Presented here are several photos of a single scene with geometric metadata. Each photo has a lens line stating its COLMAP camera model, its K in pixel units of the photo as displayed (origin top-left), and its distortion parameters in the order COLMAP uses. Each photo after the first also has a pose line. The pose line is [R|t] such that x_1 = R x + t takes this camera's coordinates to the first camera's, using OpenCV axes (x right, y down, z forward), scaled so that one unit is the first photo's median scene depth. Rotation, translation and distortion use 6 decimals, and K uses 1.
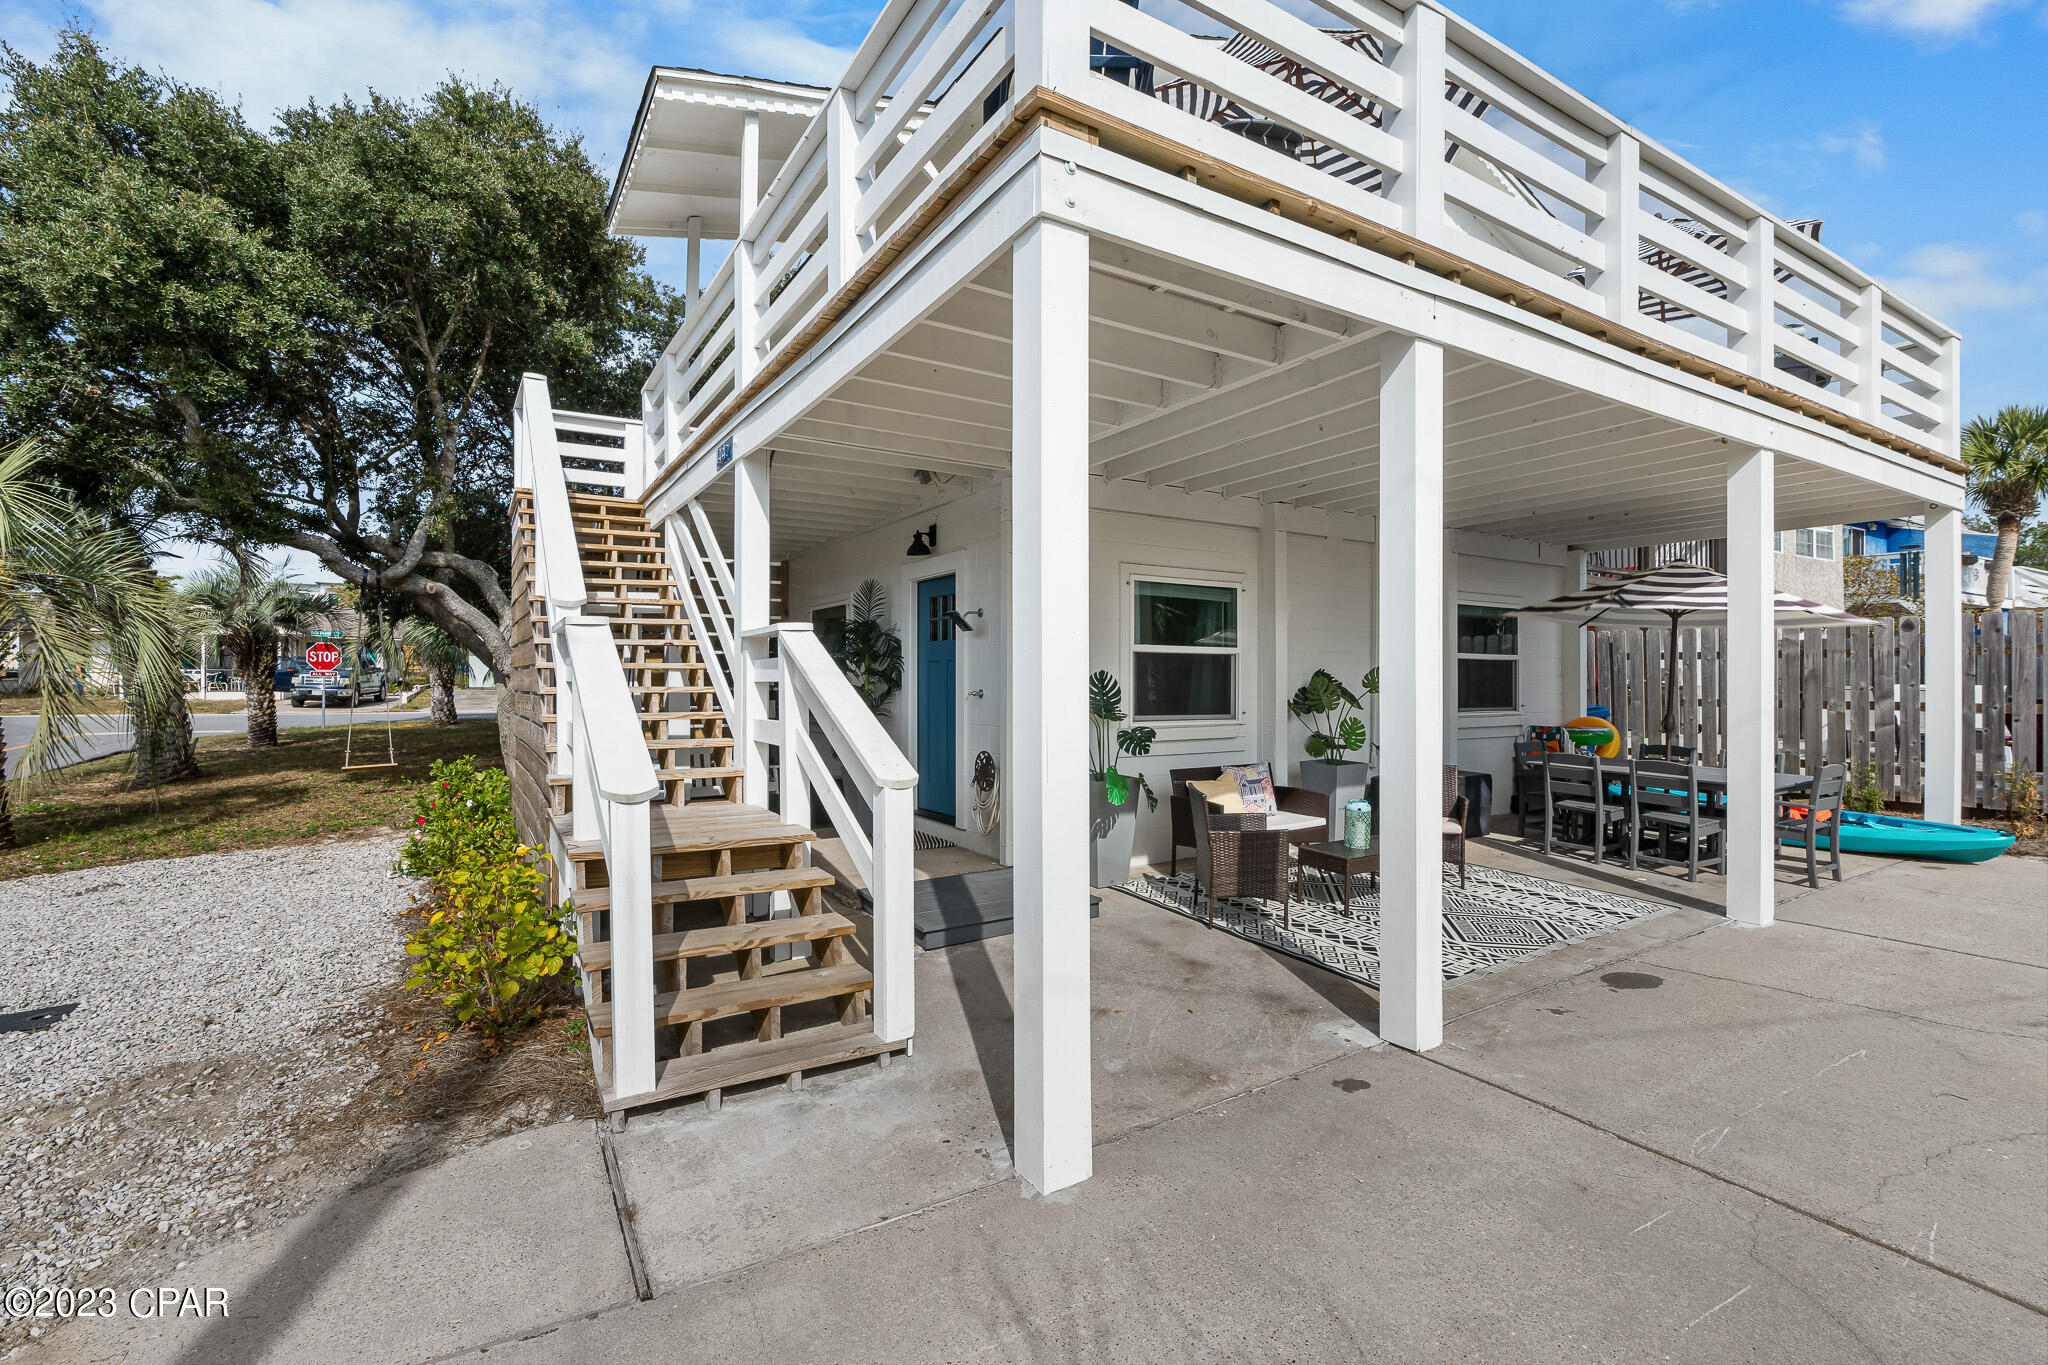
lens RADIAL K [[926.2, 0, 1024.0], [0, 926.2, 682.5], [0, 0, 1]] dist [-0.001973, -0.001191]
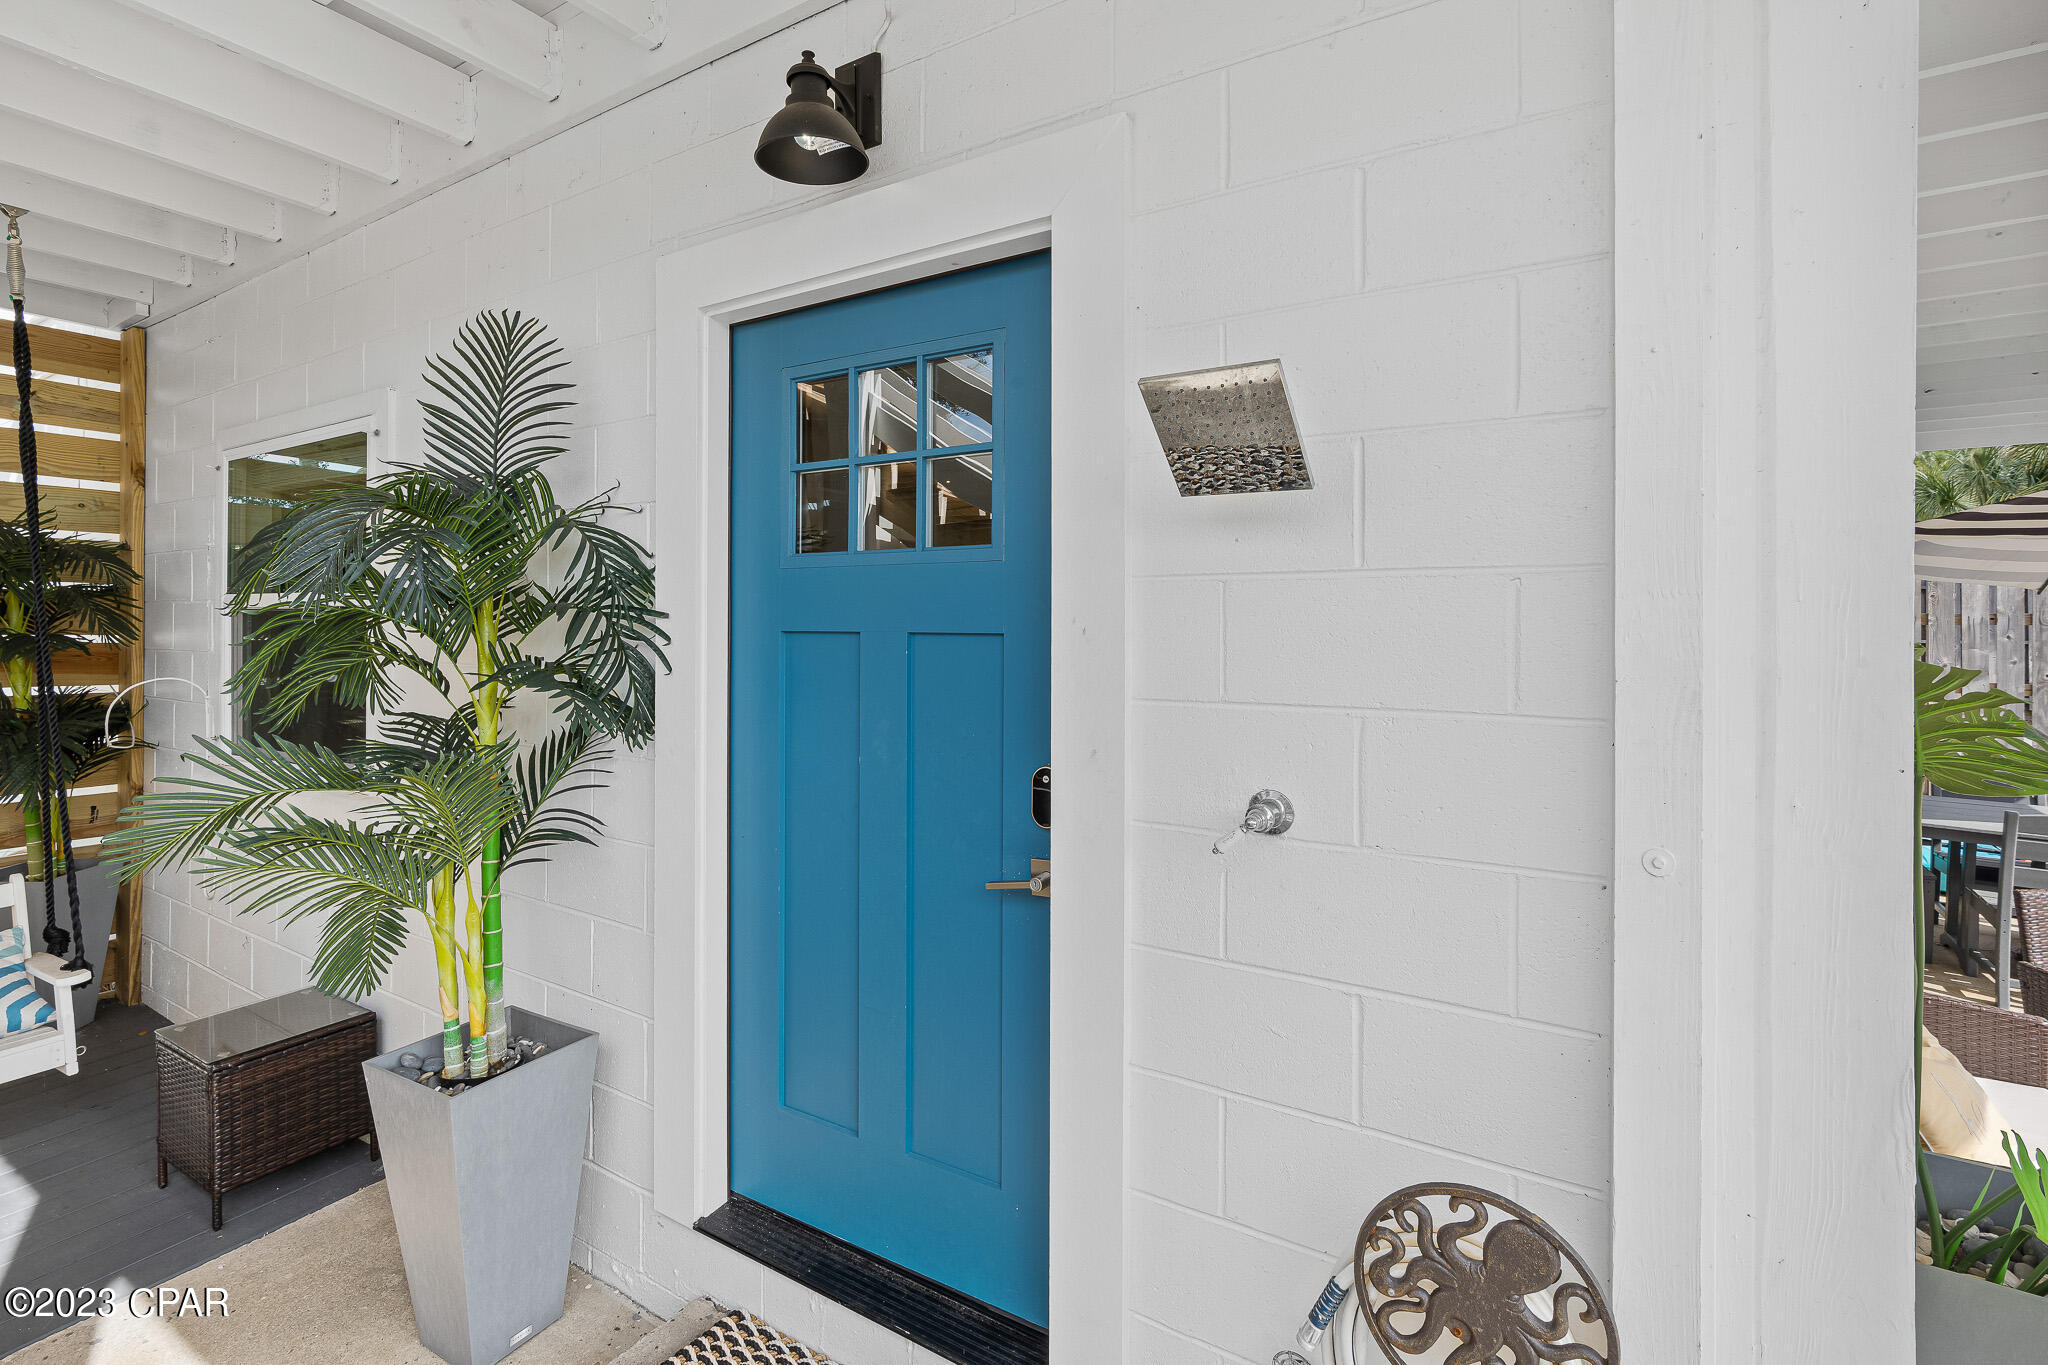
lens RADIAL K [[923.2, 0, 1028.2], [0, 923.2, 617.0], [0, 0, 1]] dist [-0.000518, -0.000313]
pose [[0.884978, 0.009018, 0.465545, -0.156167], [-0.006659, 0.999955, -0.006710, -0.024476], [-0.465585, 0.002838, 0.884999, 0.699463]]
